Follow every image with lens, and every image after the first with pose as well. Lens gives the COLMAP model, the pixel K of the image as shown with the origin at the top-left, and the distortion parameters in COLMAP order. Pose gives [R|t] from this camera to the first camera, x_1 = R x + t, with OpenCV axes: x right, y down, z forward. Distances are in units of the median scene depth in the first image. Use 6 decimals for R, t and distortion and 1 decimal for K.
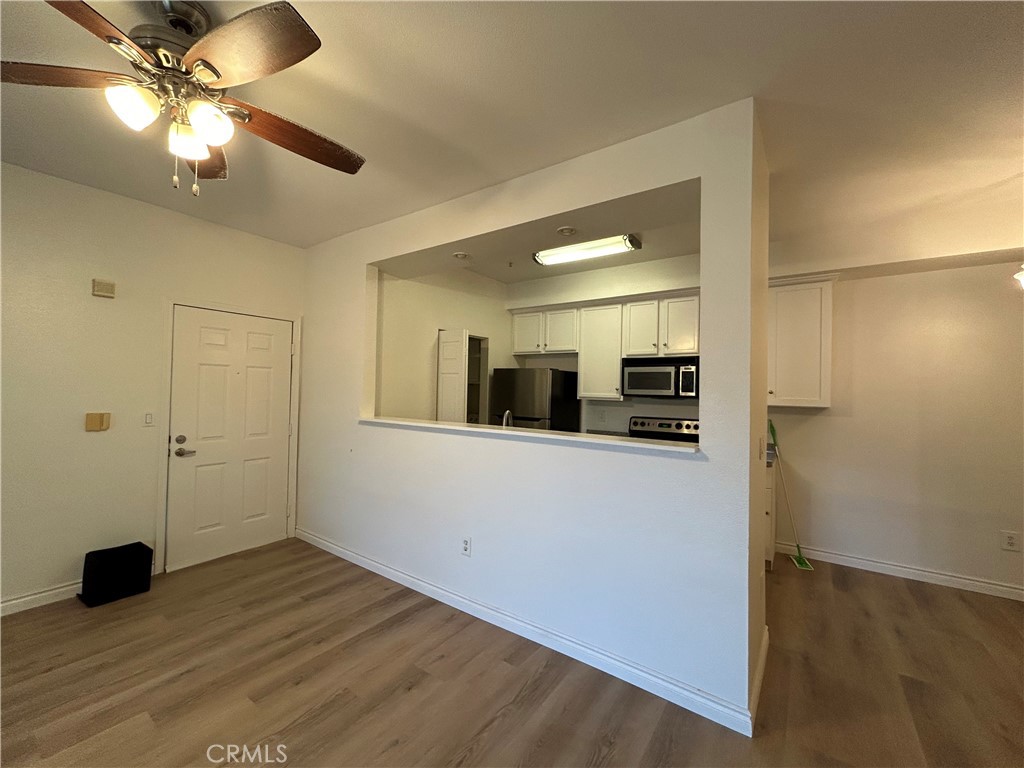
lens RADIAL K [[415.6, 0, 509.7], [0, 415.6, 382.4], [0, 0, 1]] dist [-0.001889, 0.000843]
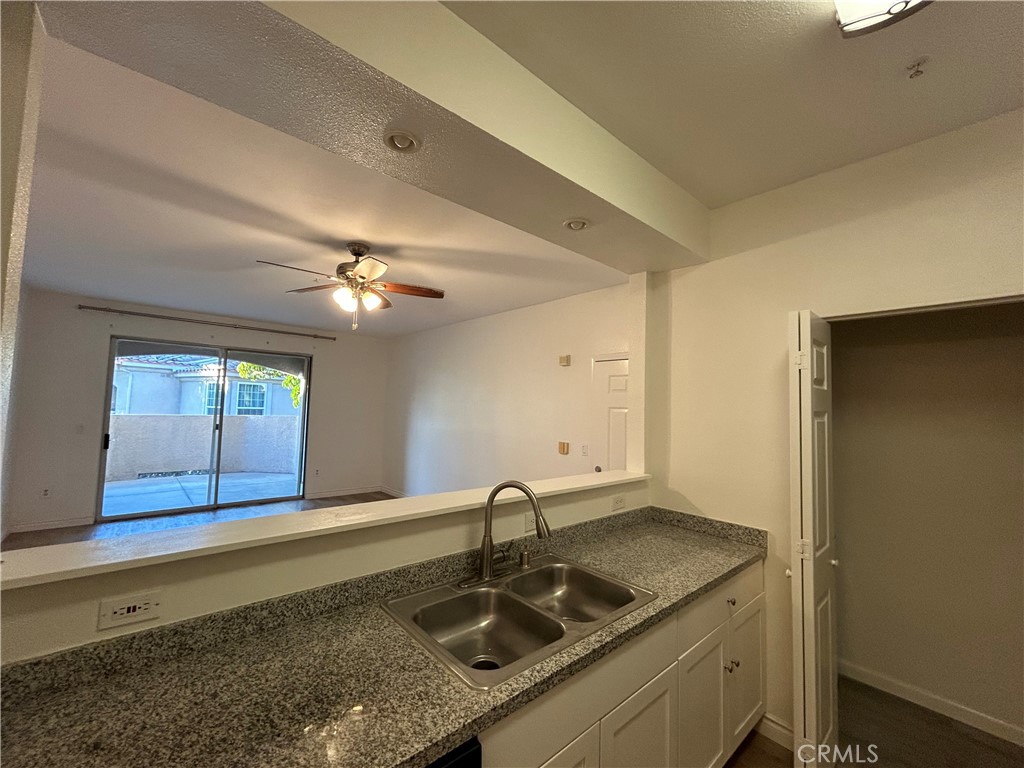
lens RADIAL K [[415.6, 0, 509.7], [0, 415.6, 382.4], [0, 0, 1]] dist [-0.001889, 0.000843]
pose [[-0.222875, -0.084649, -0.971165, 0.399440], [-0.016015, 0.996406, -0.083174, -0.010332], [0.974715, -0.002984, -0.223430, 0.840337]]
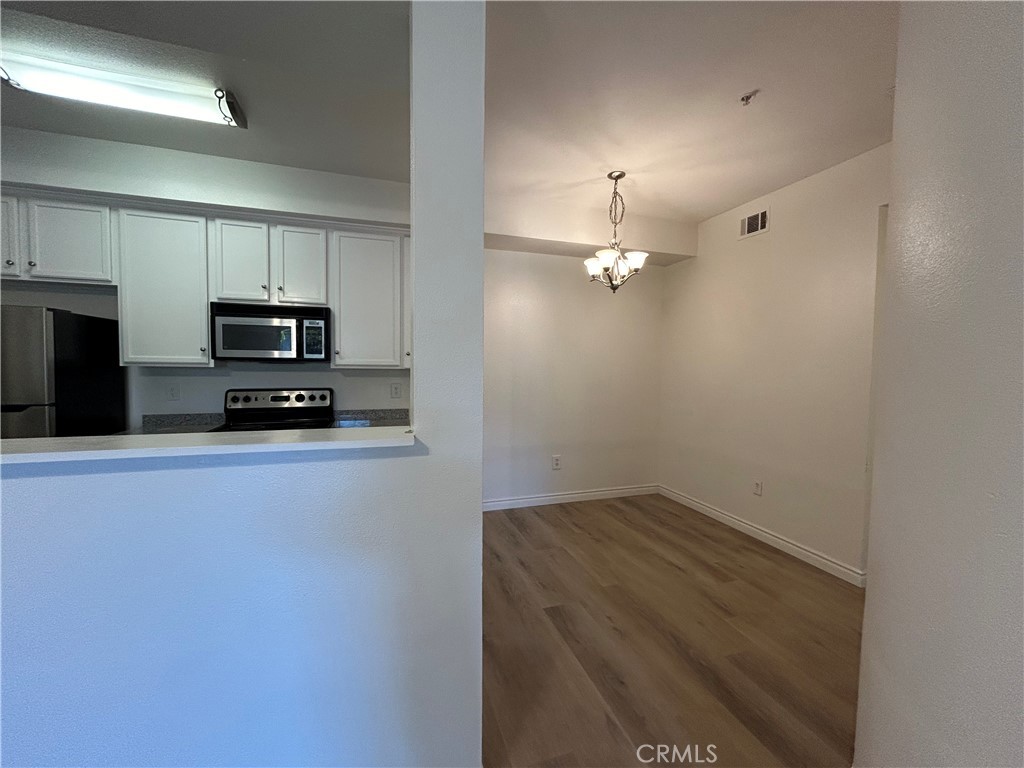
lens RADIAL K [[415.6, 0, 509.7], [0, 415.6, 382.4], [0, 0, 1]] dist [-0.001889, 0.000843]
pose [[0.592405, -0.051698, 0.803980, 0.019325], [-0.012543, 0.997226, 0.073366, 0.015923], [-0.805543, -0.053547, 0.590114, 0.253359]]
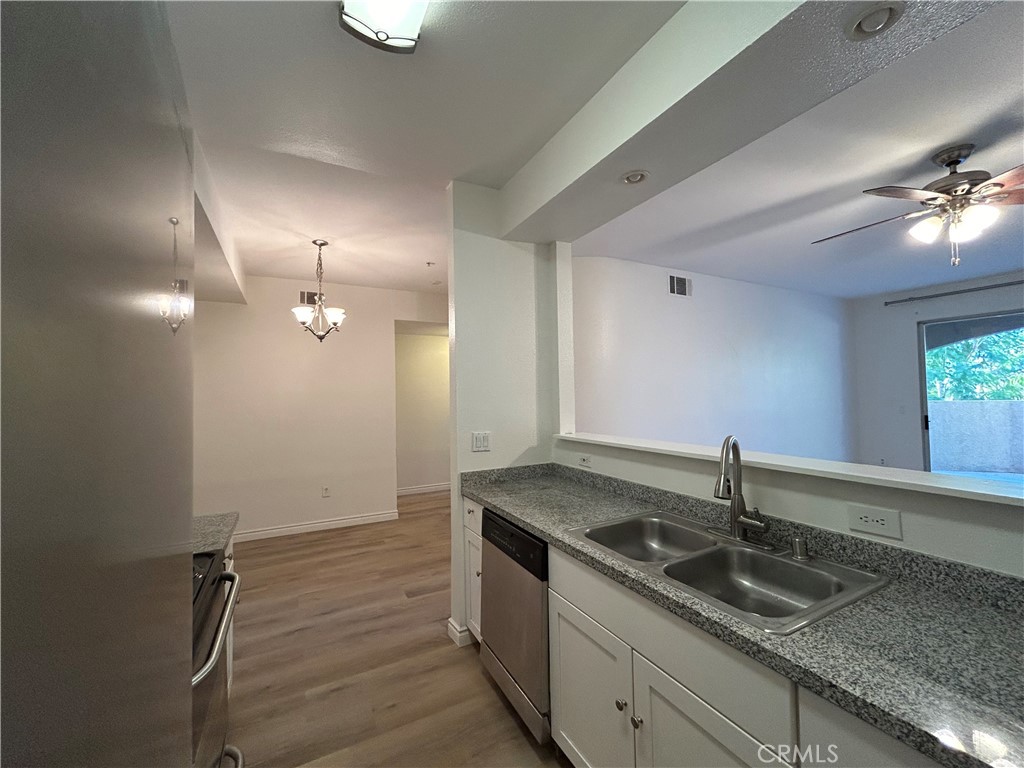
lens RADIAL K [[415.6, 0, 509.7], [0, 415.6, 382.4], [0, 0, 1]] dist [-0.001889, 0.000843]
pose [[-0.893876, 0.008853, 0.448227, 0.005922], [-0.009378, 0.999217, -0.038438, 0.020236], [-0.448216, -0.038562, -0.893093, 1.170614]]
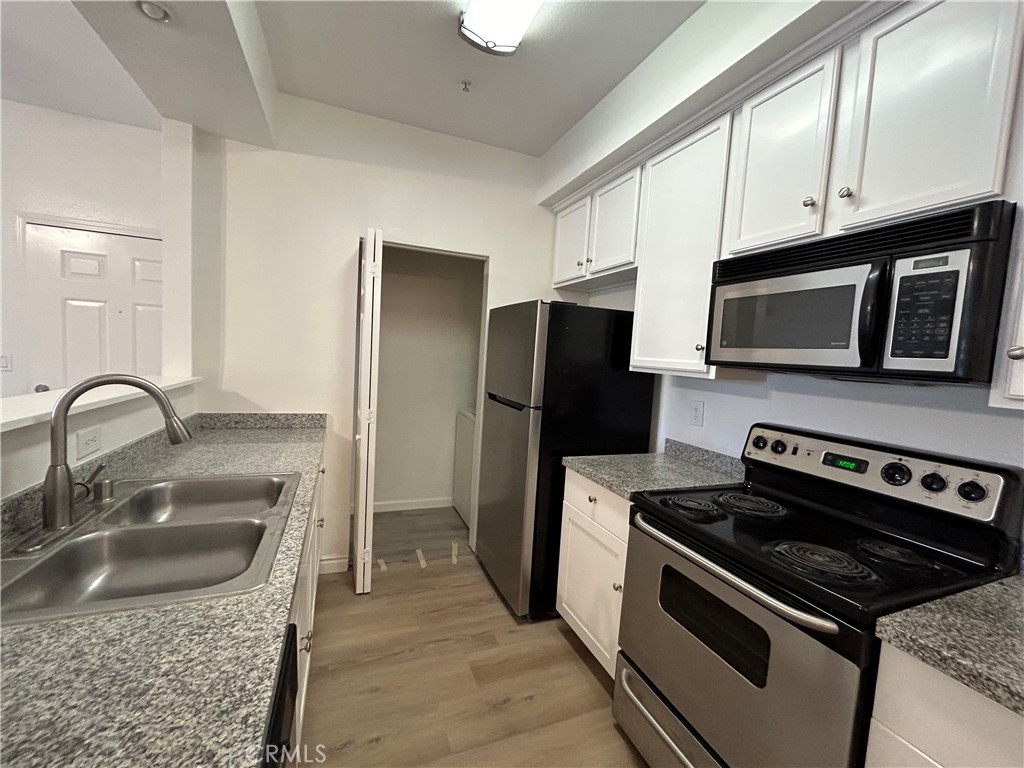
lens RADIAL K [[415.6, 0, 509.7], [0, 415.6, 382.4], [0, 0, 1]] dist [-0.001889, 0.000843]
pose [[0.844113, 0.064275, -0.532298, 0.359430], [-0.031269, 0.997000, 0.070803, 0.029820], [0.535252, -0.043121, 0.843591, 0.660698]]
